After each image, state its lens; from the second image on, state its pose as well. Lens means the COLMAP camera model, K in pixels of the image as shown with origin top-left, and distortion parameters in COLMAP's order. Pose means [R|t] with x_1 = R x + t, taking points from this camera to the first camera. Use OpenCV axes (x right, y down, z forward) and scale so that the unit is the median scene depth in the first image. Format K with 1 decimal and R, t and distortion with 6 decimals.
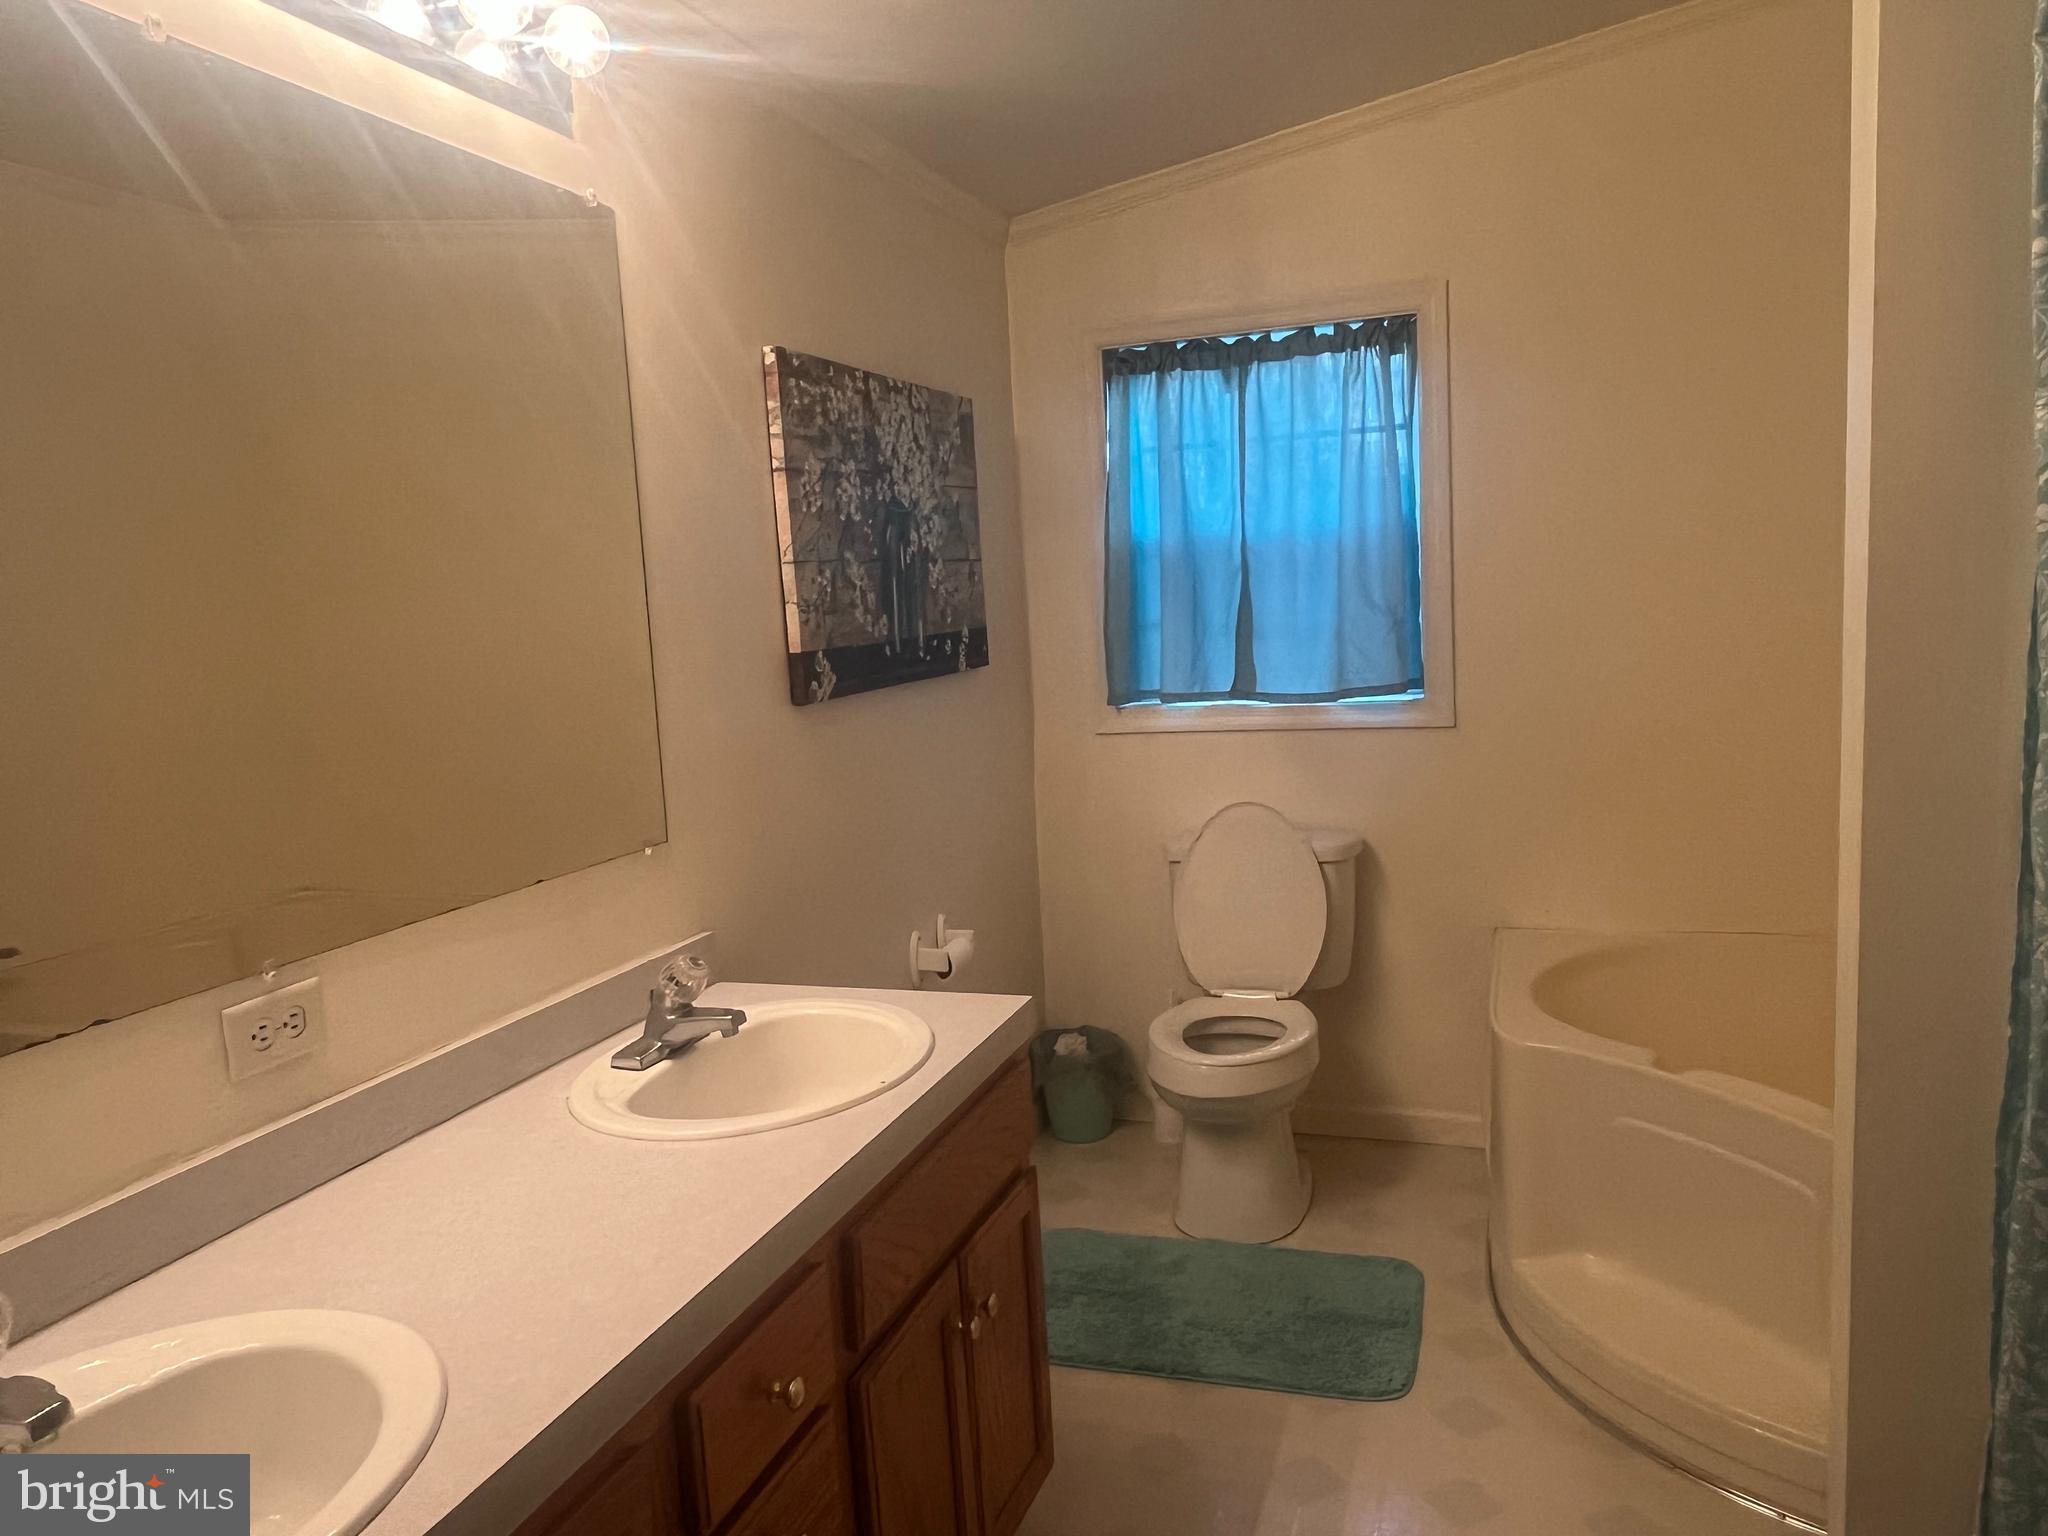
lens RADIAL K [[1401.4, 0, 1024.0], [0, 1401.4, 768.0], [0, 0, 1]] dist [-0.004484, -0.002656]
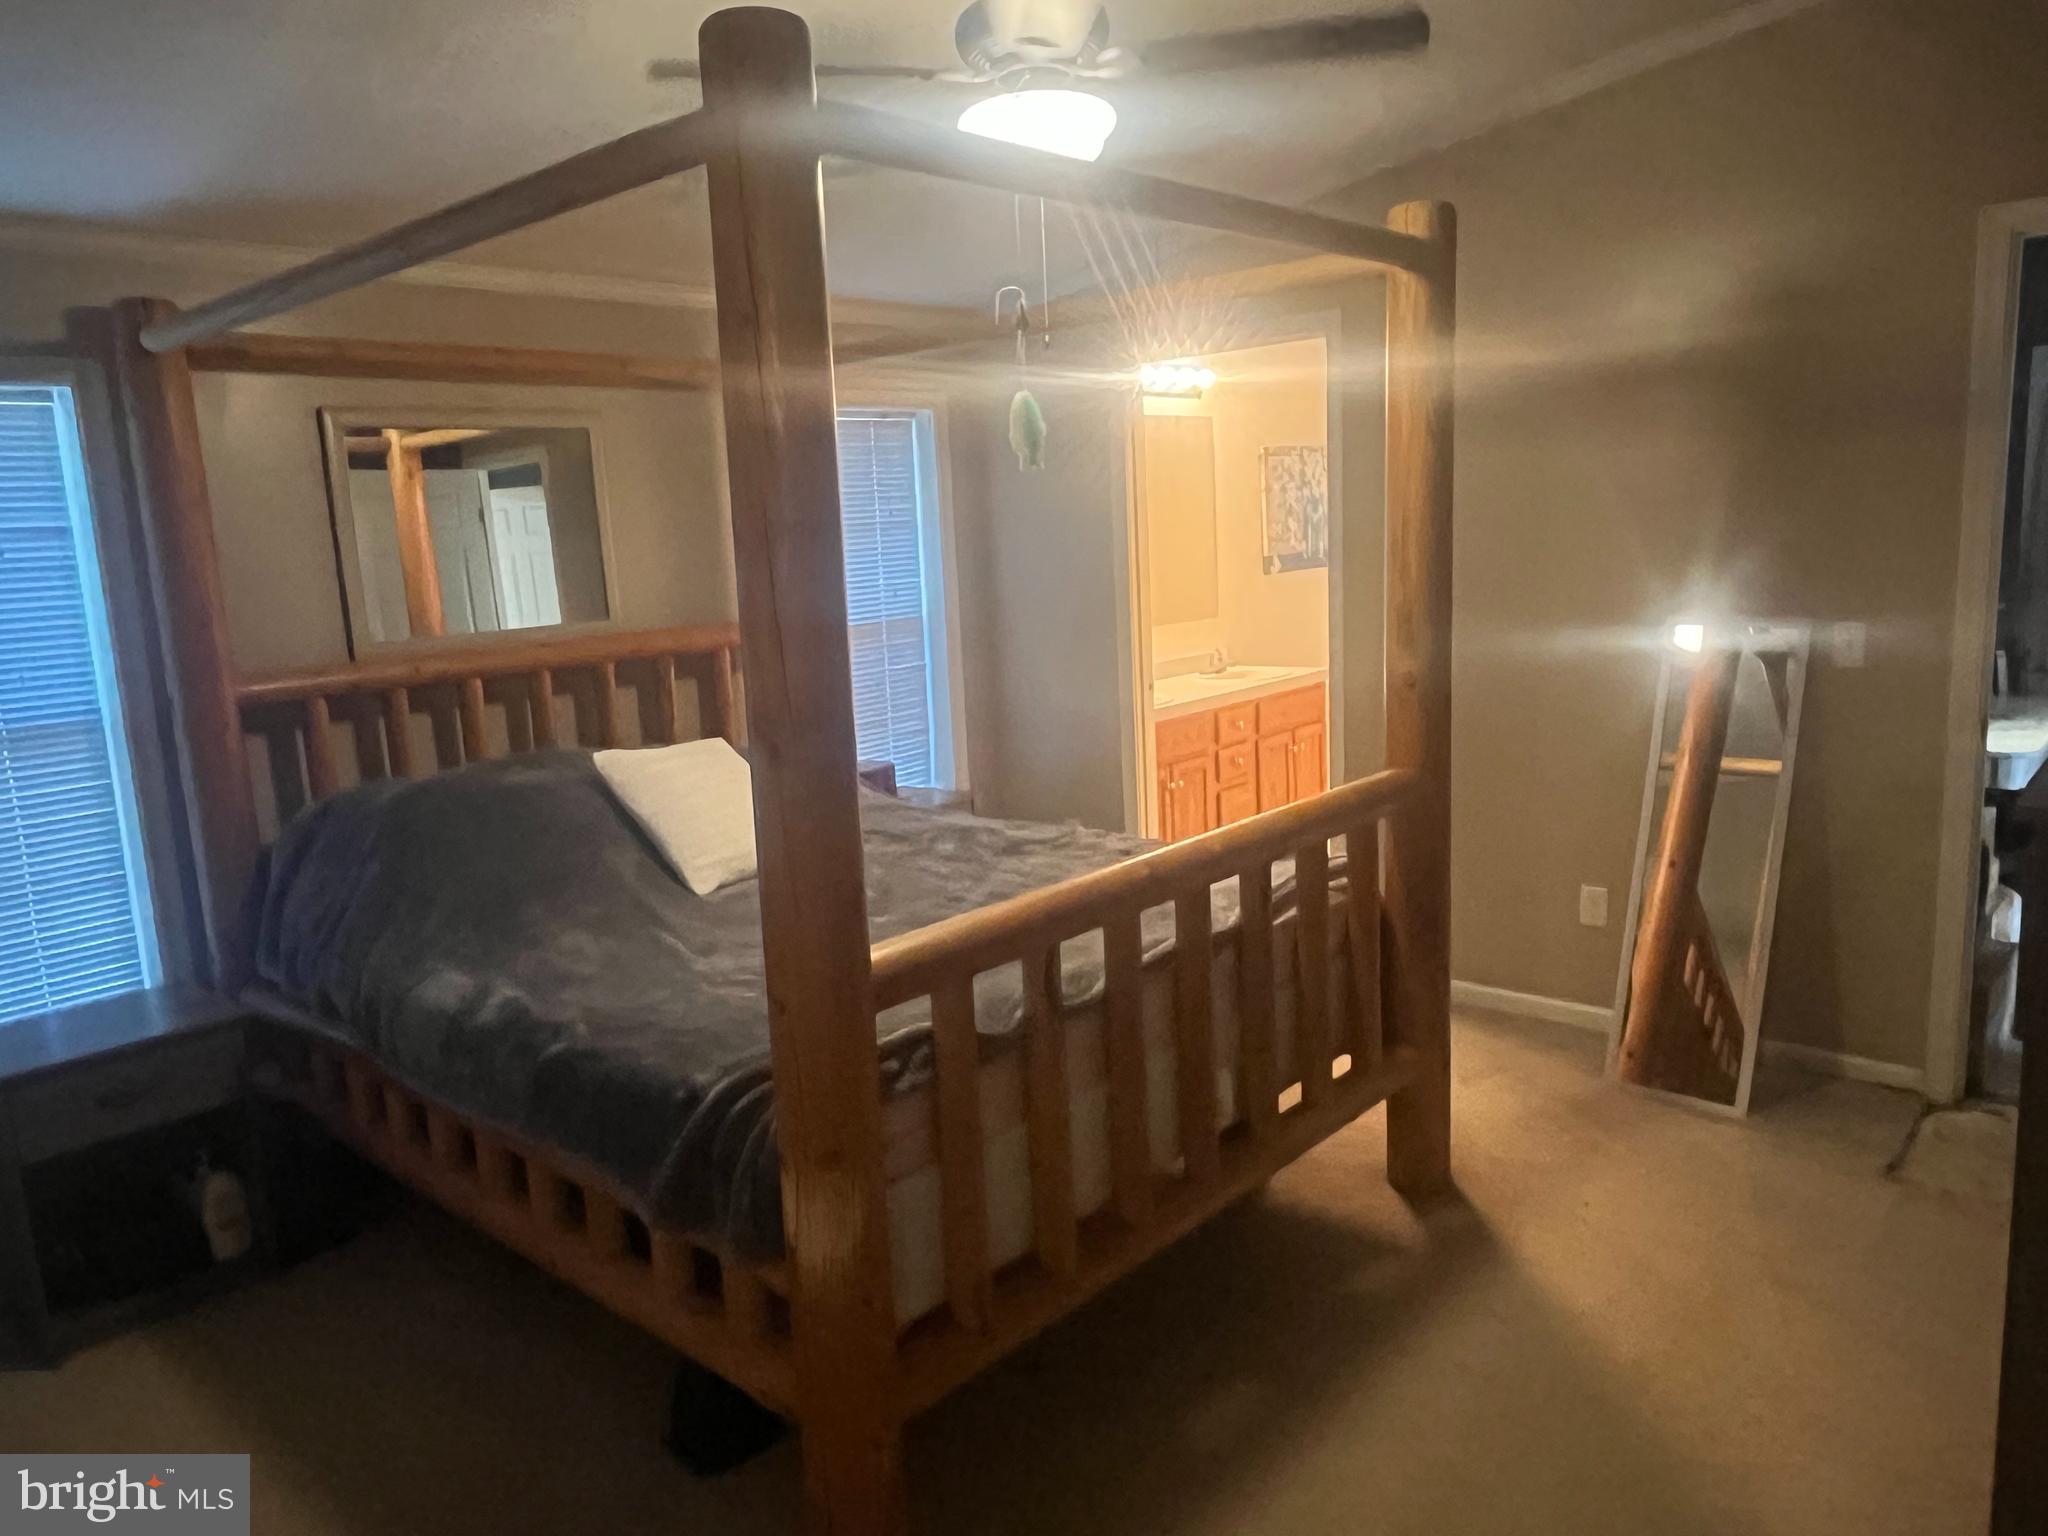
lens RADIAL K [[1401.4, 0, 1024.0], [0, 1401.4, 768.0], [0, 0, 1]] dist [-0.004484, -0.002656]
pose [[0.927270, 0.071695, -0.367464, 0.415749], [-0.046074, 0.995885, 0.078041, 0.133200], [0.371547, -0.055434, 0.926758, -1.663380]]
